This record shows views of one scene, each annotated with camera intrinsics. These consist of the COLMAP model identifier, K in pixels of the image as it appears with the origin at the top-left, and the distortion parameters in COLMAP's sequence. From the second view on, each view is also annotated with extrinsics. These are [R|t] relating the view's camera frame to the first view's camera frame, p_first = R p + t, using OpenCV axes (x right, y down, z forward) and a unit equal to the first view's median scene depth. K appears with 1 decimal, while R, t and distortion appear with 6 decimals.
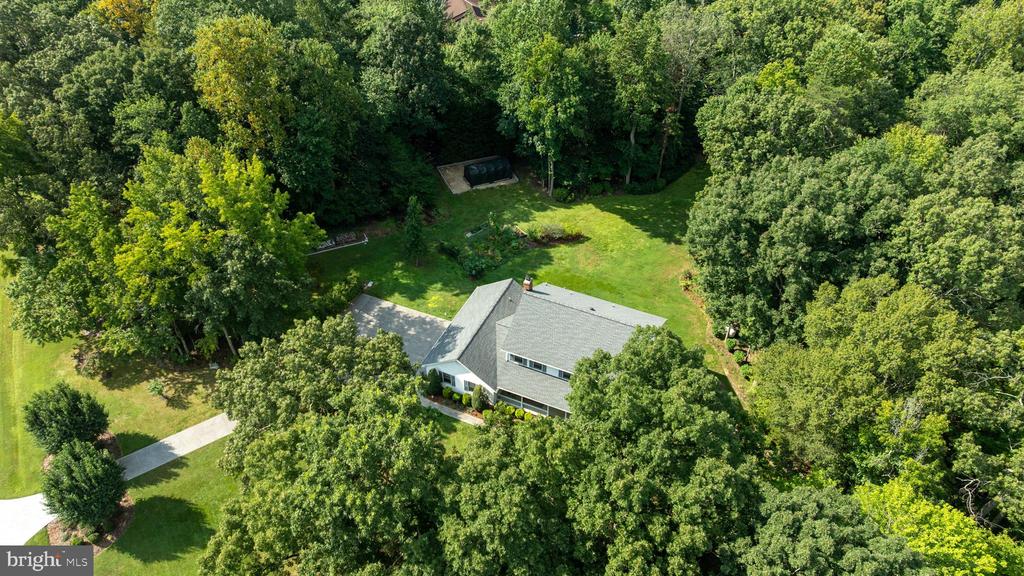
lens RADIAL K [[725.7, 0, 512.4], [0, 725.7, 284.9], [0, 0, 1]] dist [-0.028390, 0.028679]
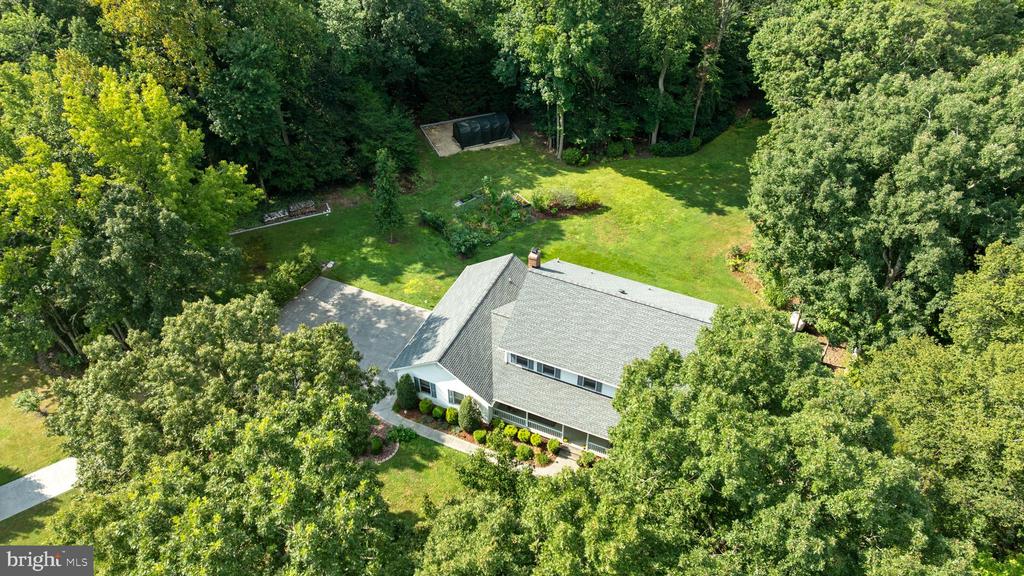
lens RADIAL K [[725.7, 0, 512.4], [0, 725.7, 284.9], [0, 0, 1]] dist [-0.028390, 0.028679]
pose [[0.999995, -0.002847, 0.001438, -0.001813], [0.002846, 0.999996, 0.000714, 0.021445], [-0.001440, -0.000710, 0.999999, 0.226986]]
